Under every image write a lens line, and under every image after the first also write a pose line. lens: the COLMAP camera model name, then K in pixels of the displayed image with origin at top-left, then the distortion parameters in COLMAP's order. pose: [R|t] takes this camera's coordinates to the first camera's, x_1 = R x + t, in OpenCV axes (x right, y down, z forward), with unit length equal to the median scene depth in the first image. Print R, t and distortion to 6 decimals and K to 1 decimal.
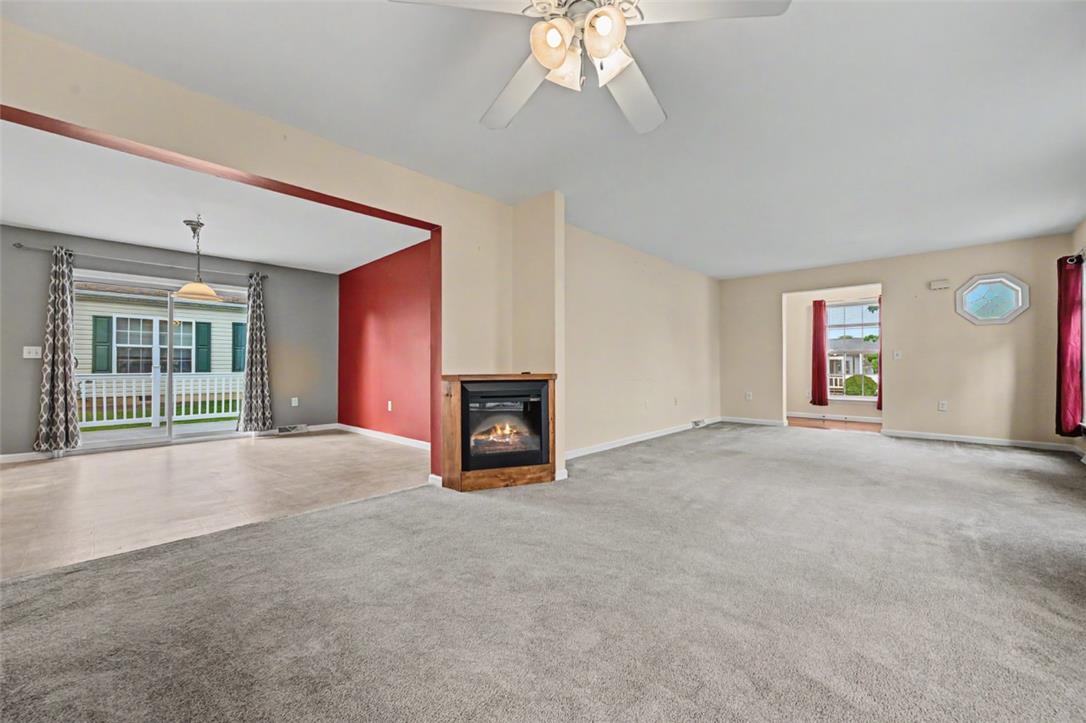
lens RADIAL K [[428.9, 0, 545.4], [0, 428.9, 363.4], [0, 0, 1]] dist [0.000955, 0.000270]
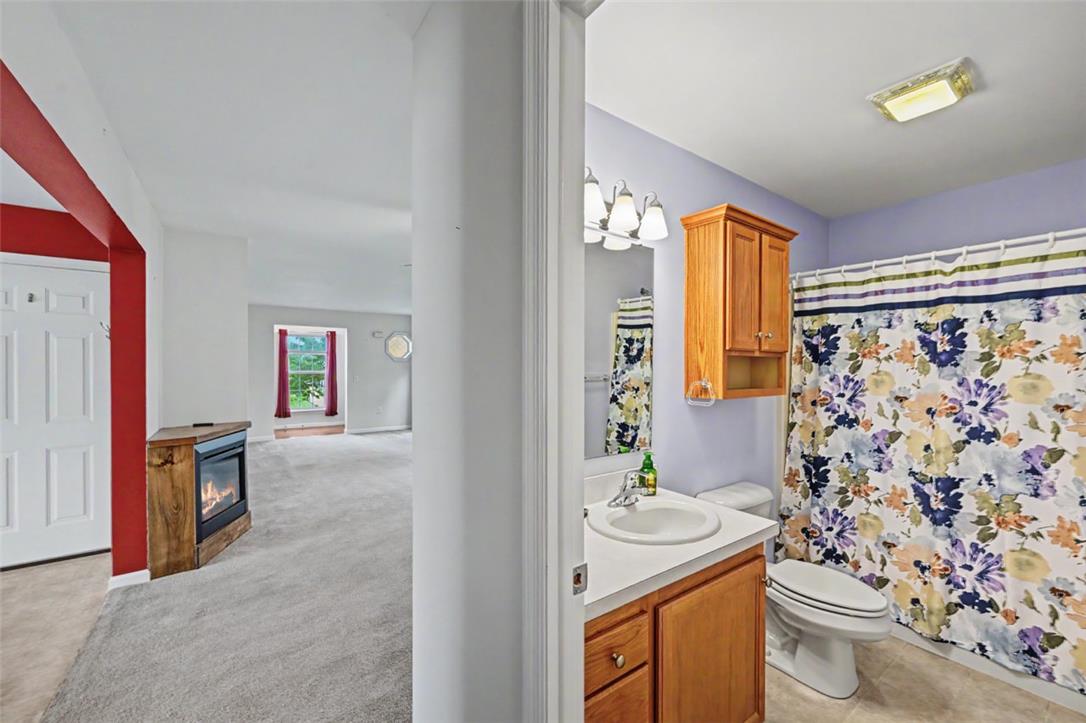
lens RADIAL K [[428.9, 0, 551.4], [0, 428.9, 365.7], [0, 0, 1]] dist [0.000955, 0.000270]
pose [[0.184235, 0.002281, 0.982880, -0.911652], [-0.010022, 0.999950, -0.000442, -0.123110], [-0.982831, -0.009769, 0.184248, 0.118934]]
